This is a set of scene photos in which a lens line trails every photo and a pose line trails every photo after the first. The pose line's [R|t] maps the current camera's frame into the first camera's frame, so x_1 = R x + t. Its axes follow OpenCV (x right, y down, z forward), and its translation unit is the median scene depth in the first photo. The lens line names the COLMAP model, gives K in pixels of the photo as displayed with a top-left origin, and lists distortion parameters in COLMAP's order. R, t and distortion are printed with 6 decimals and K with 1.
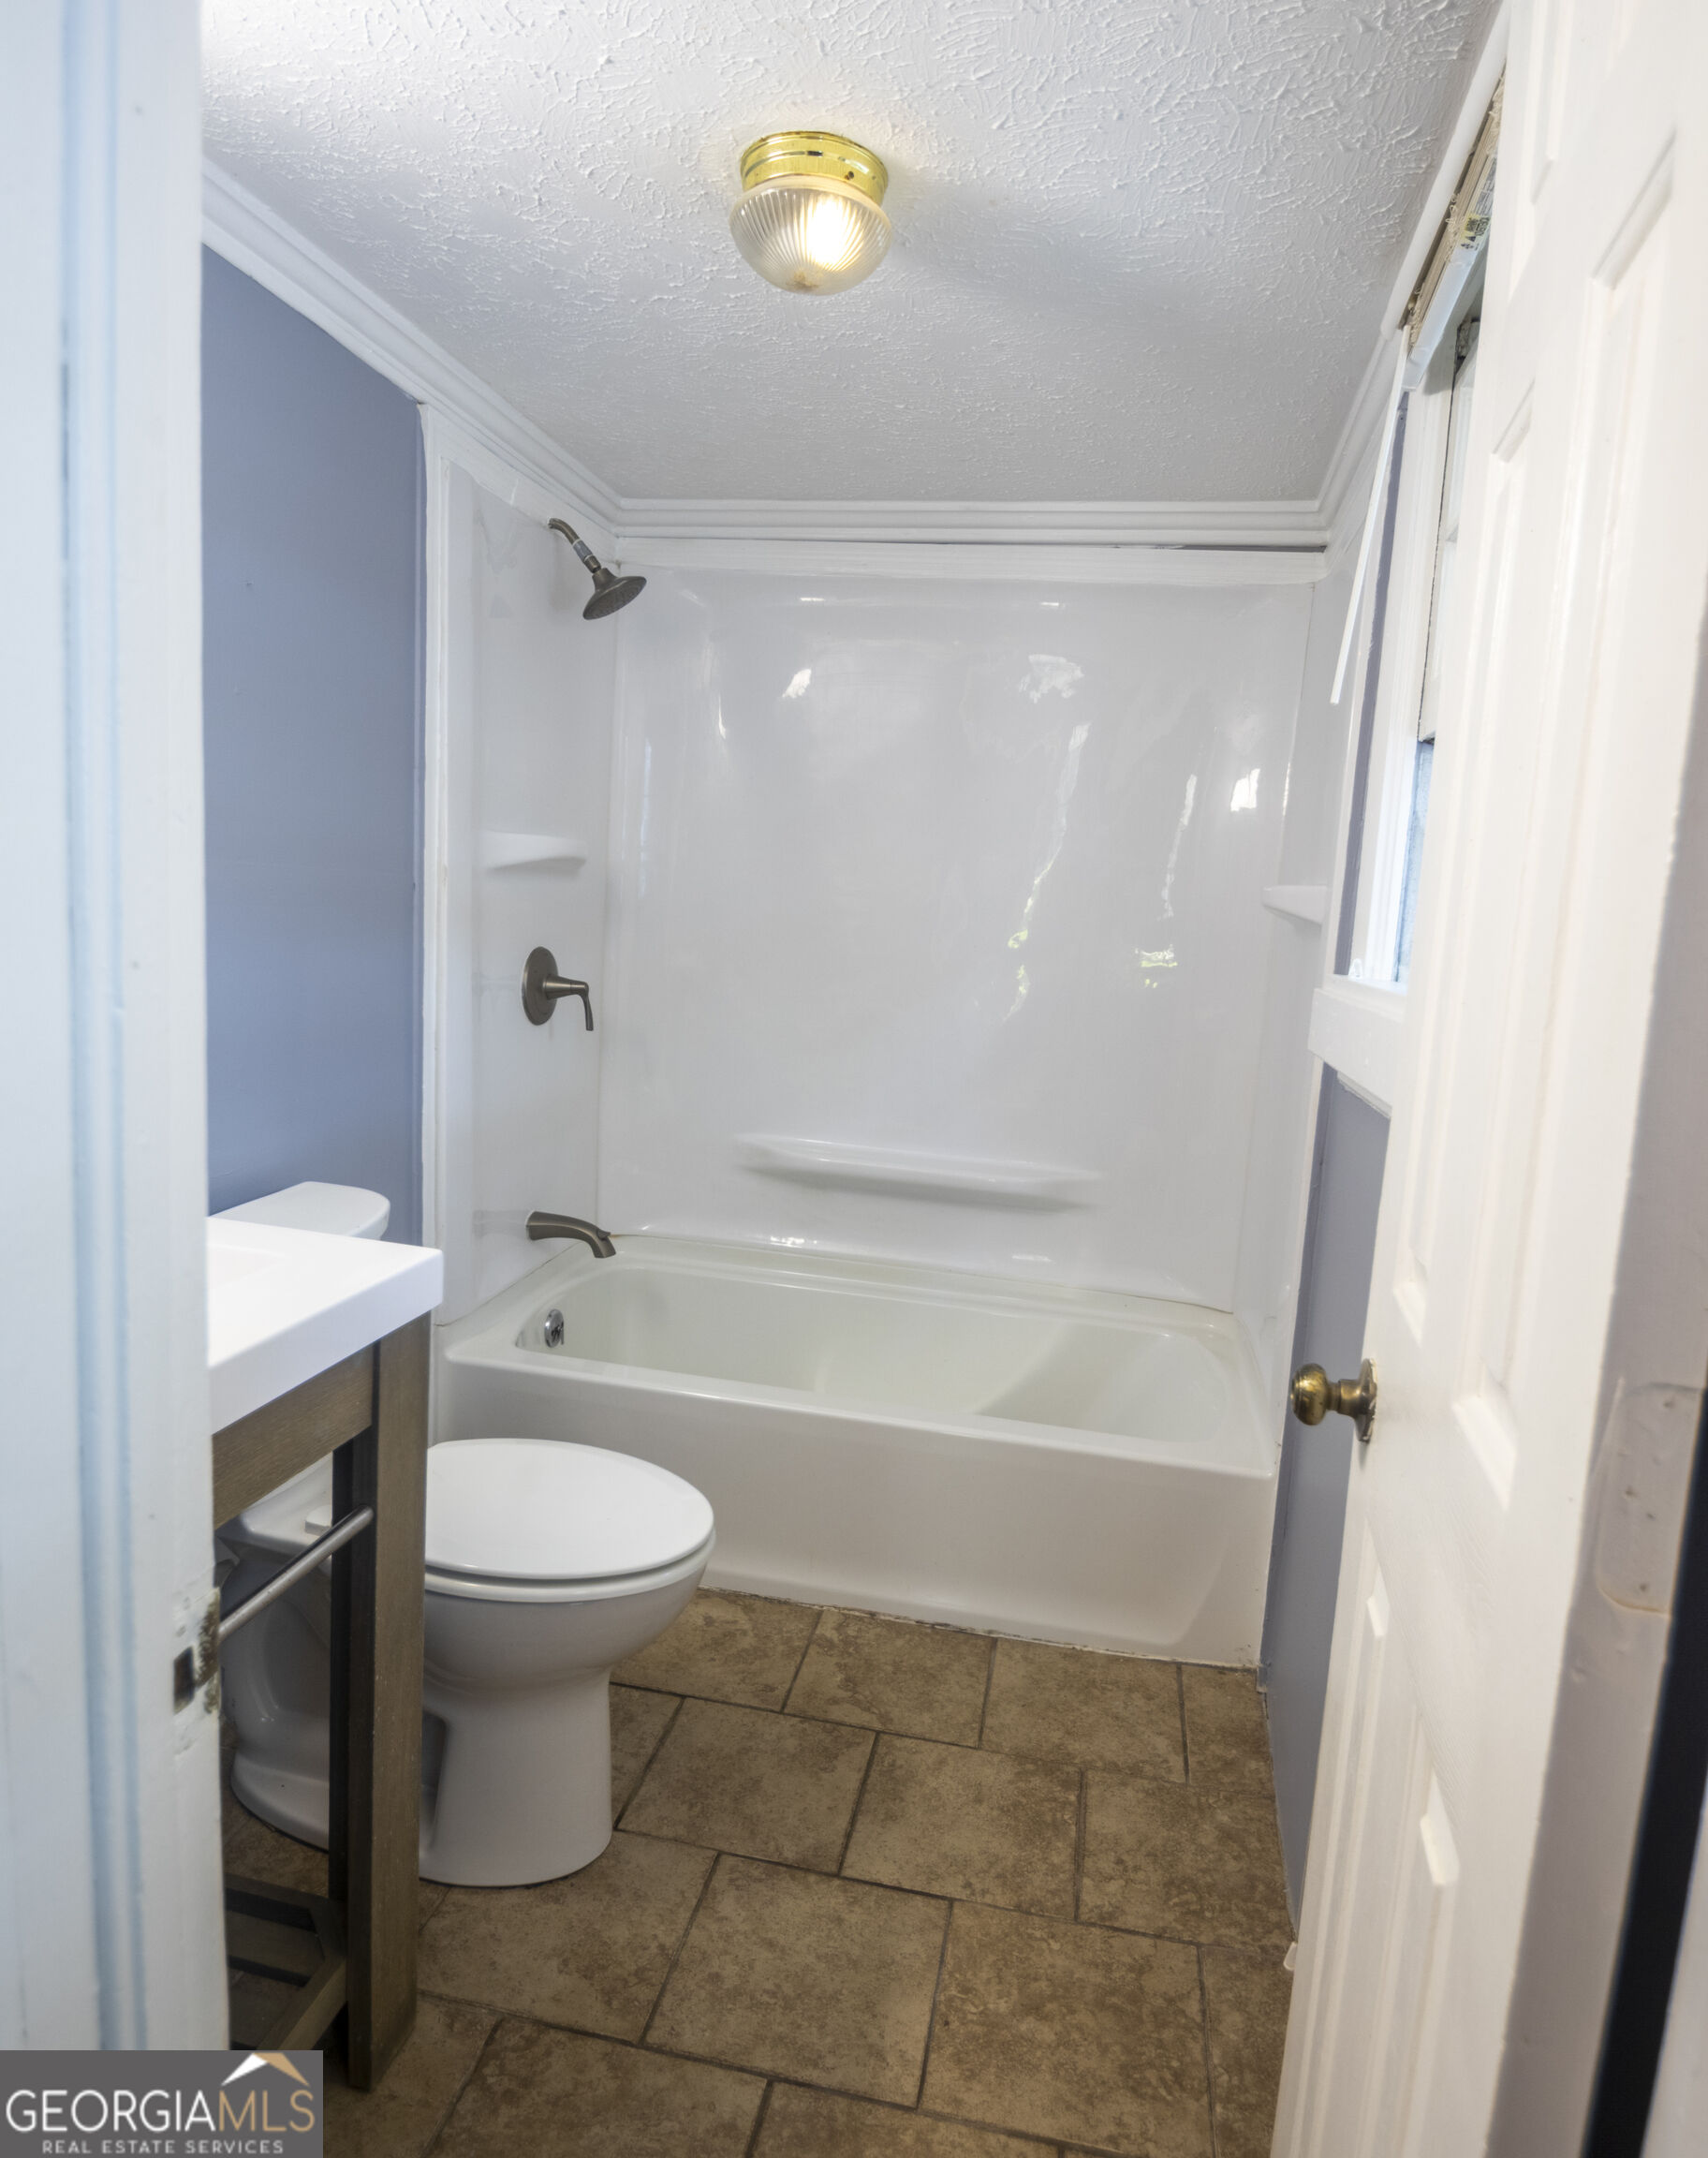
lens RADIAL K [[1319.3, 0, 852.5], [0, 1319.3, 1090.0], [0, 0, 1]] dist [-0.002872, -0.006397]
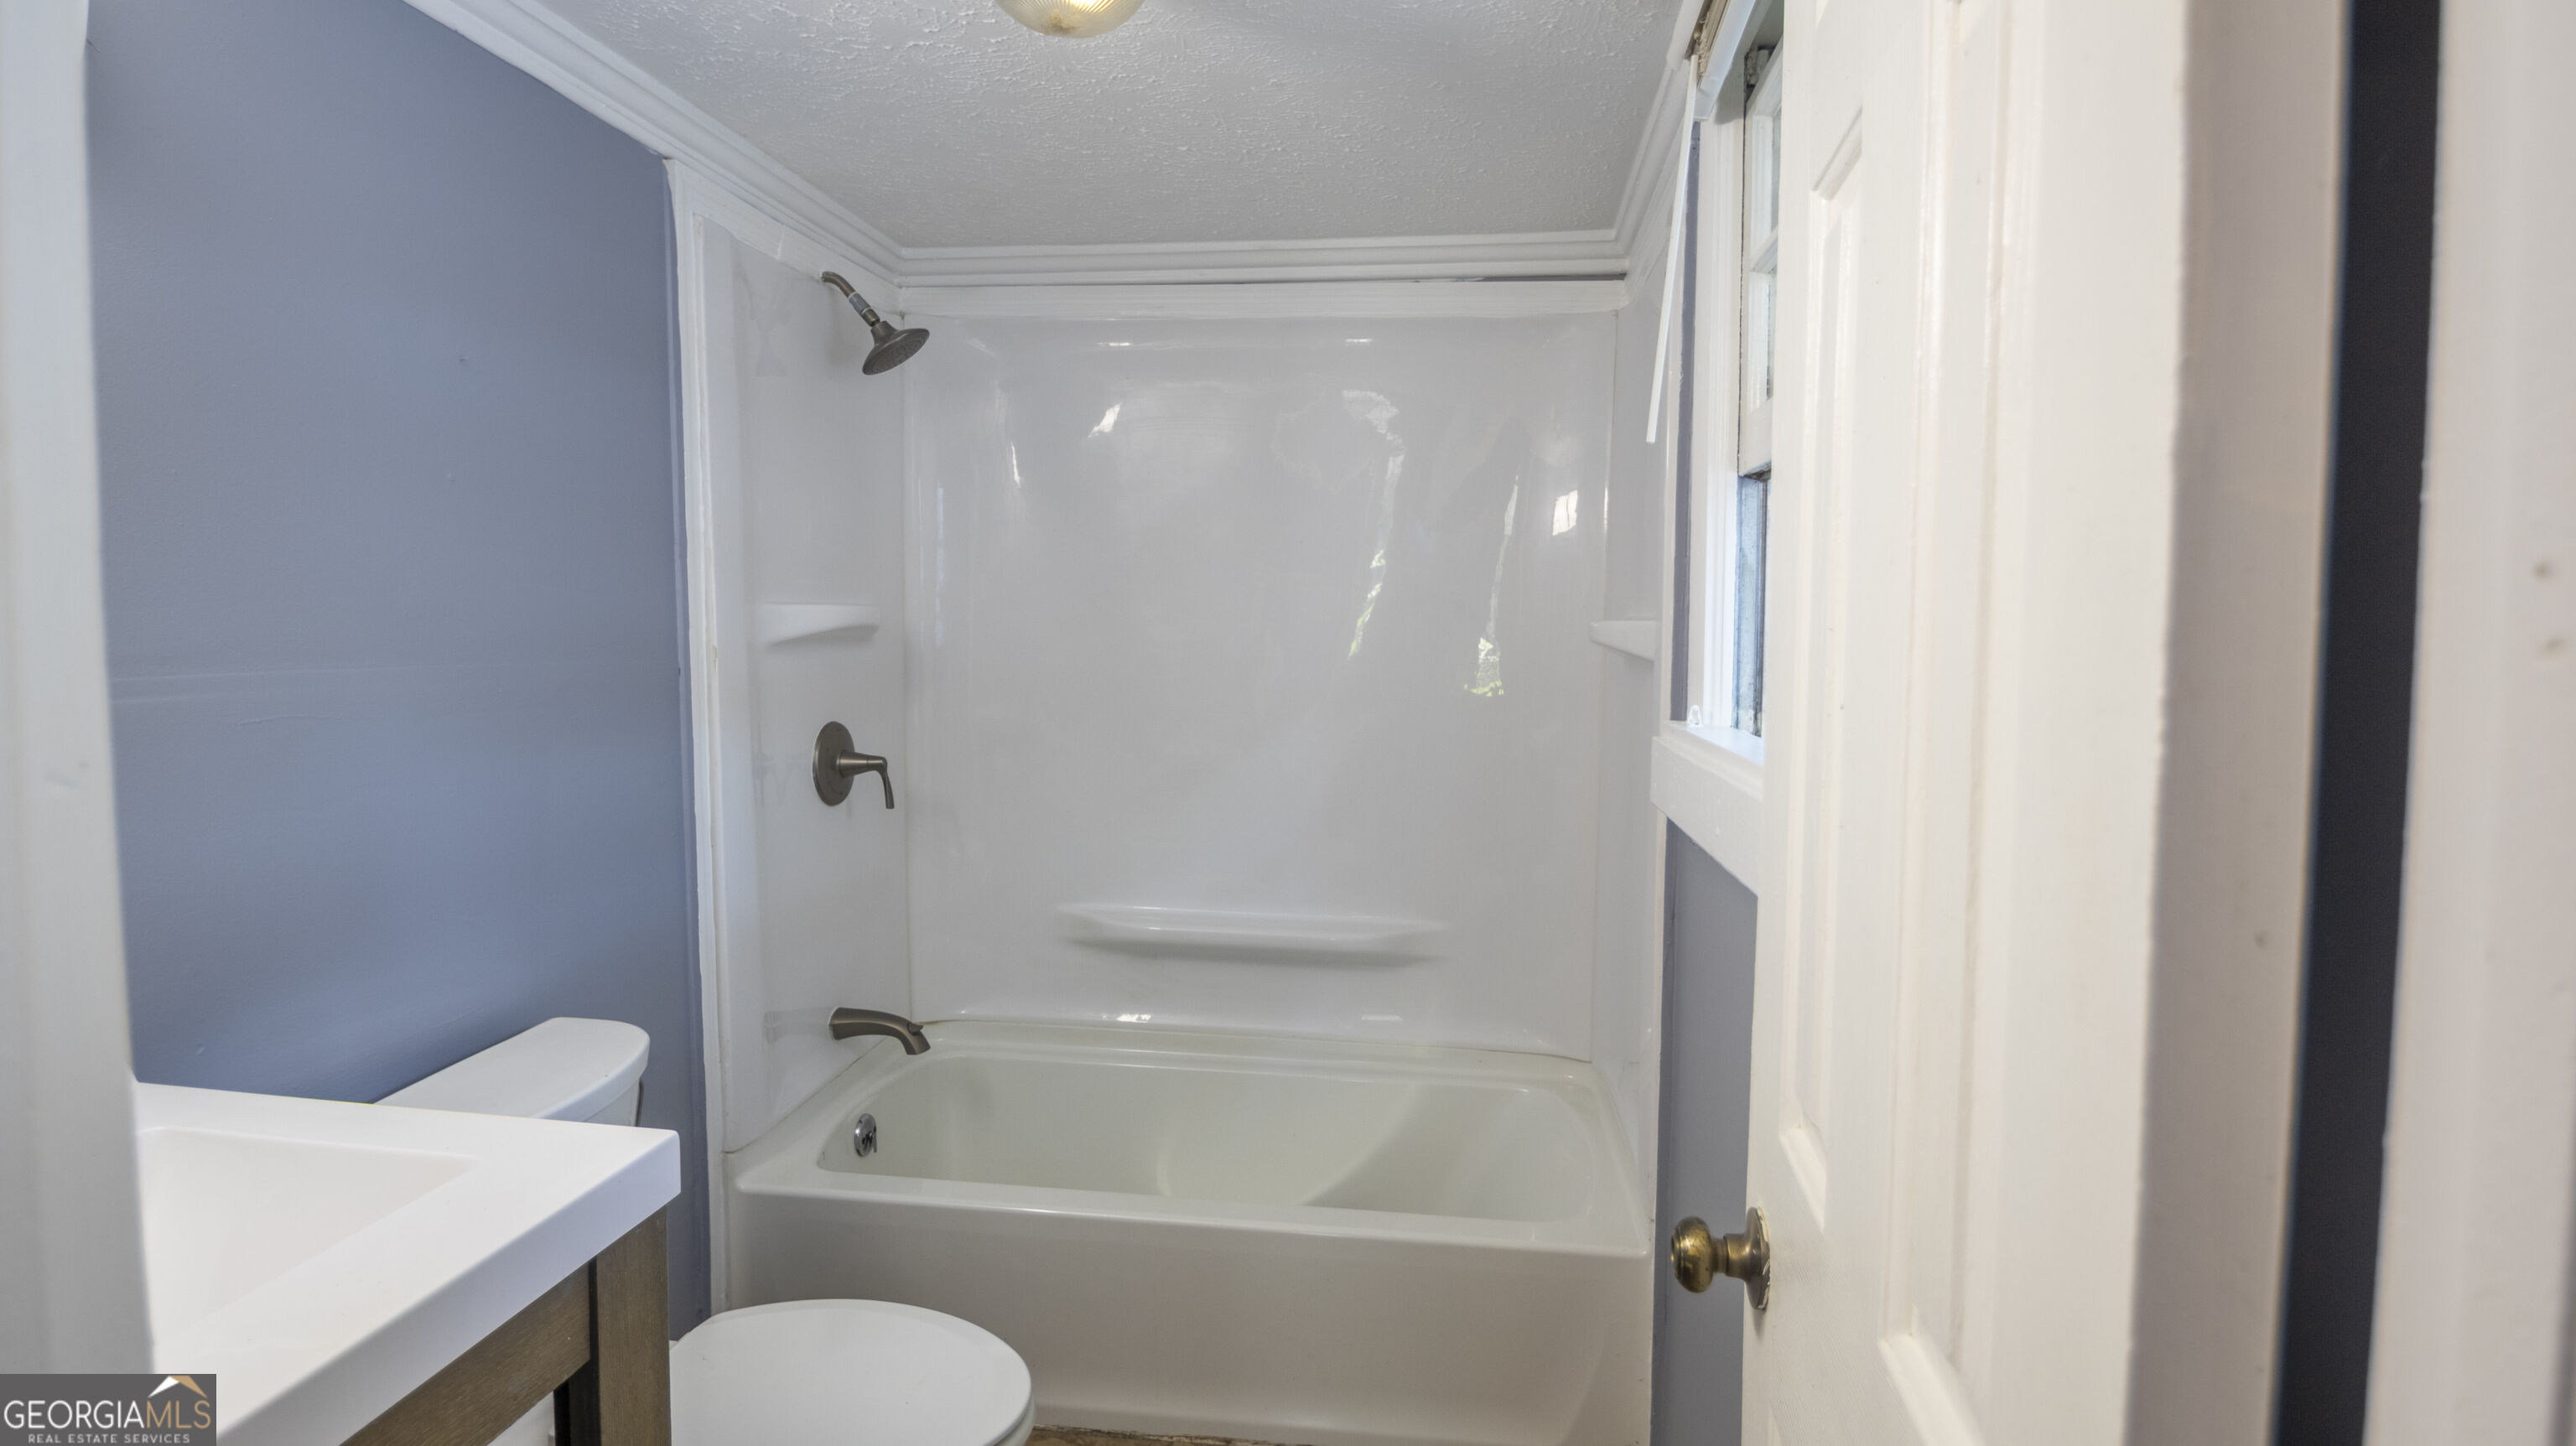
lens RADIAL K [[1320.5, 0, 1289.2], [0, 1320.5, 723.3], [0, 0, 1]] dist [-0.004597, -0.000808]
pose [[0.995688, -0.057167, 0.073054, 0.018713], [0.061741, 0.996167, -0.061970, -0.035223], [-0.069232, 0.066213, 0.995401, 0.062206]]
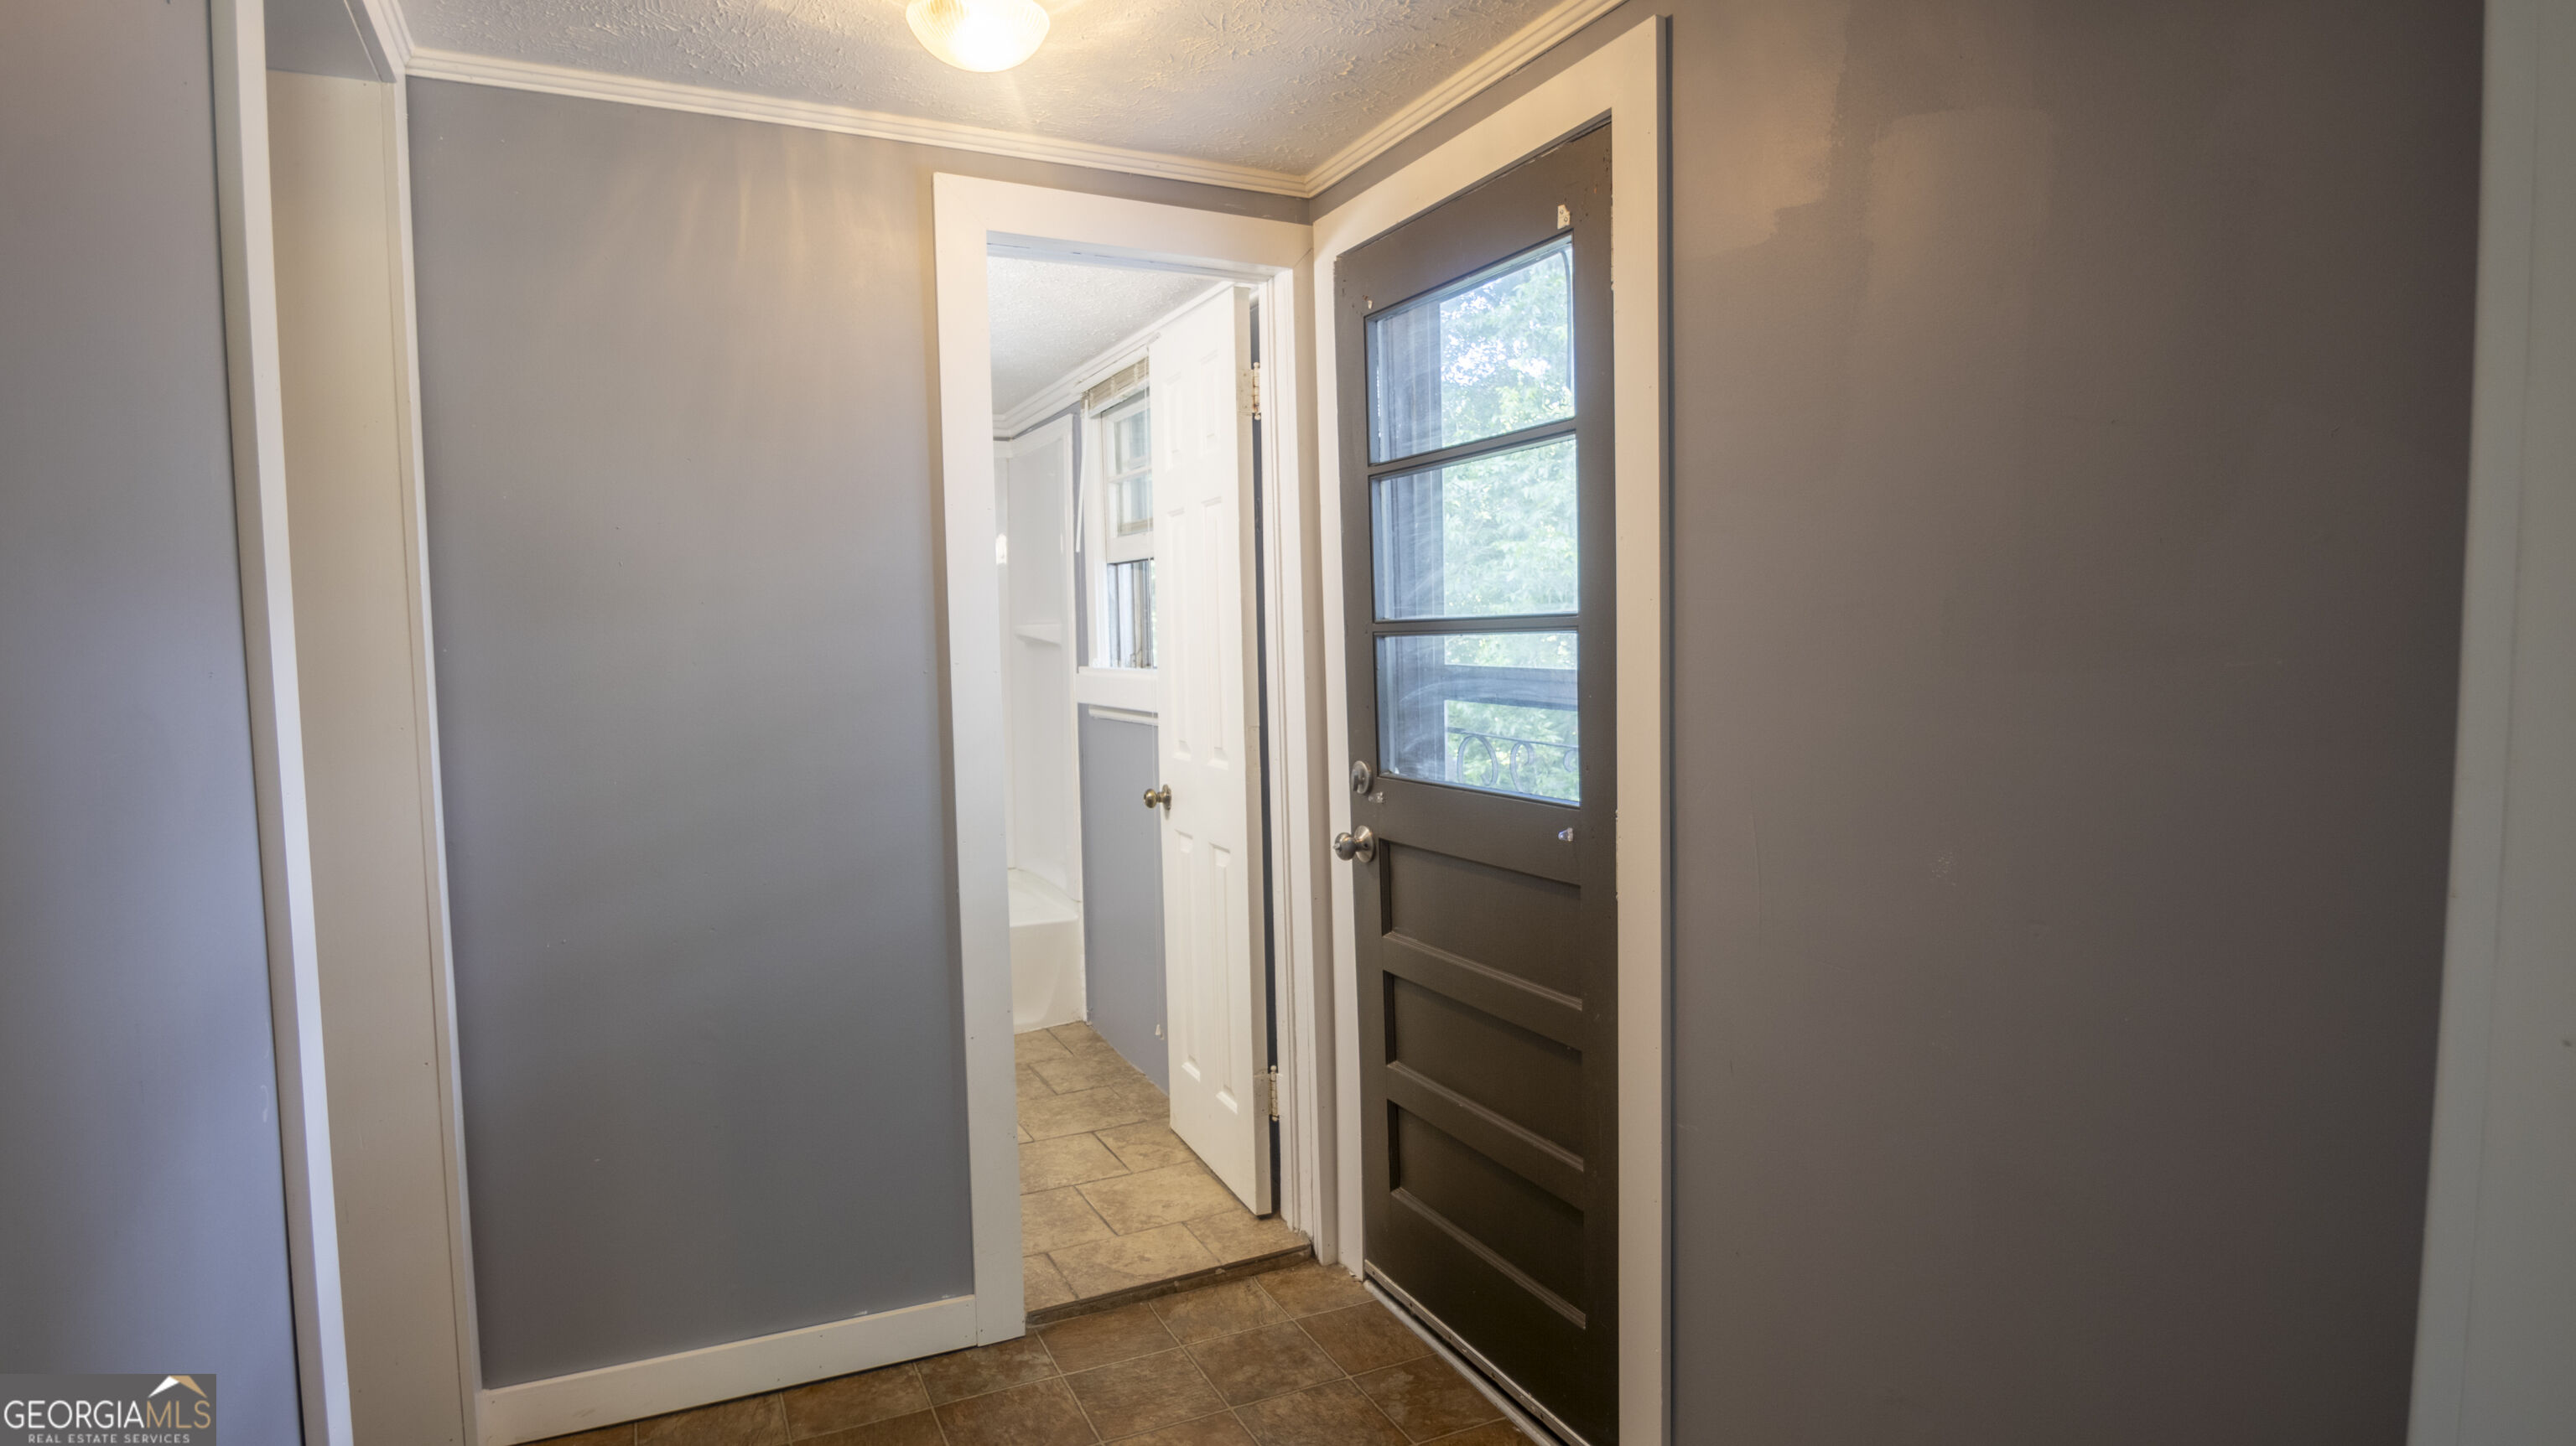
lens RADIAL K [[1320.5, 0, 1287.1], [0, 1320.5, 720.7], [0, 0, 1]] dist [-0.004597, -0.000808]
pose [[0.787179, -0.118171, 0.605298, -0.571795], [0.149509, 0.988759, -0.001401, 0.045467], [-0.598329, 0.091600, 0.795998, -0.764468]]
